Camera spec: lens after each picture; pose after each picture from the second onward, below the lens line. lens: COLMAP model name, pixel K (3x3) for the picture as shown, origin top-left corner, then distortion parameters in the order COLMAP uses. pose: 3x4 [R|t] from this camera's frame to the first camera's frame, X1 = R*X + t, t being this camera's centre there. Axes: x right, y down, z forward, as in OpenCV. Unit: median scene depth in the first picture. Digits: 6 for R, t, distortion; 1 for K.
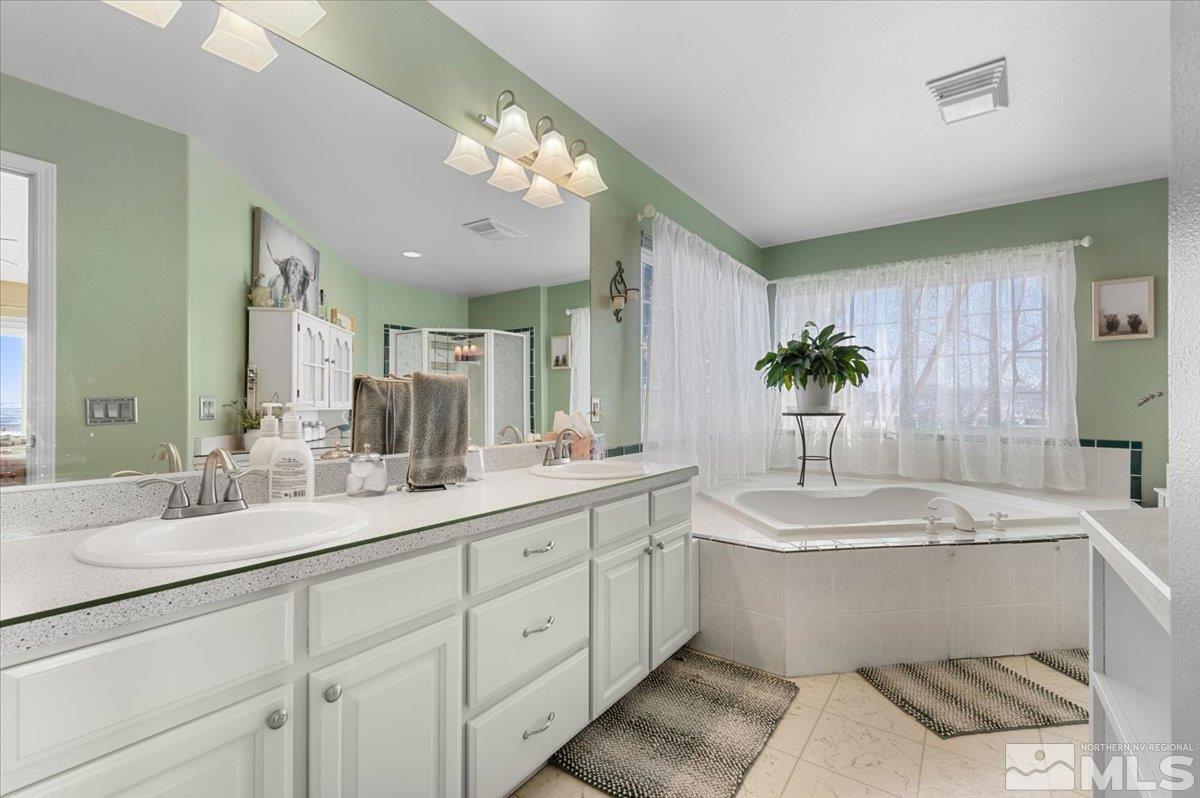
lens RADIAL K [[485.6, 0, 600.0], [0, 485.6, 399.0], [0, 0, 1]] dist [0.000290, -0.000053]
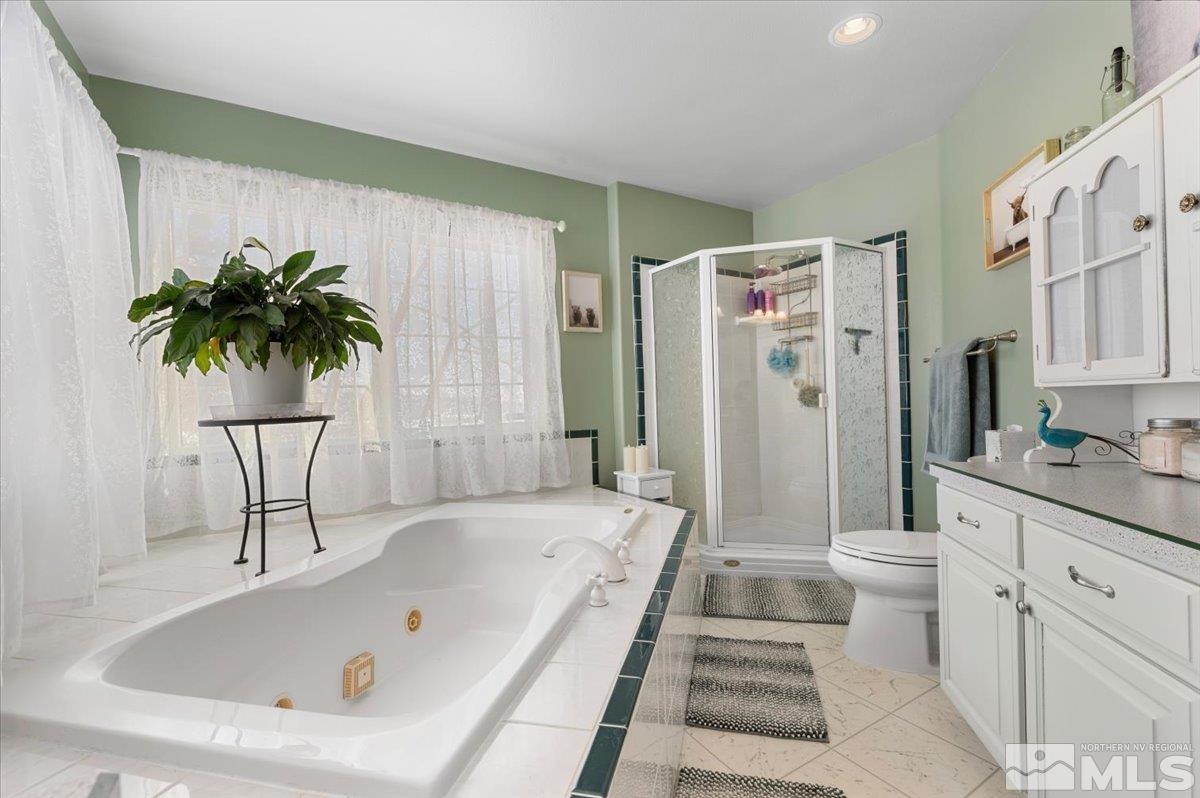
lens RADIAL K [[509.0, 0, 598.9], [0, 509.0, 407.8], [0, 0, 1]] dist [-0.000998, -0.000362]
pose [[0.376378, -0.028396, 0.926031, 0.075383], [0.019609, 0.999550, 0.022681, 0.013028], [-0.926259, 0.009622, 0.376766, 0.499258]]
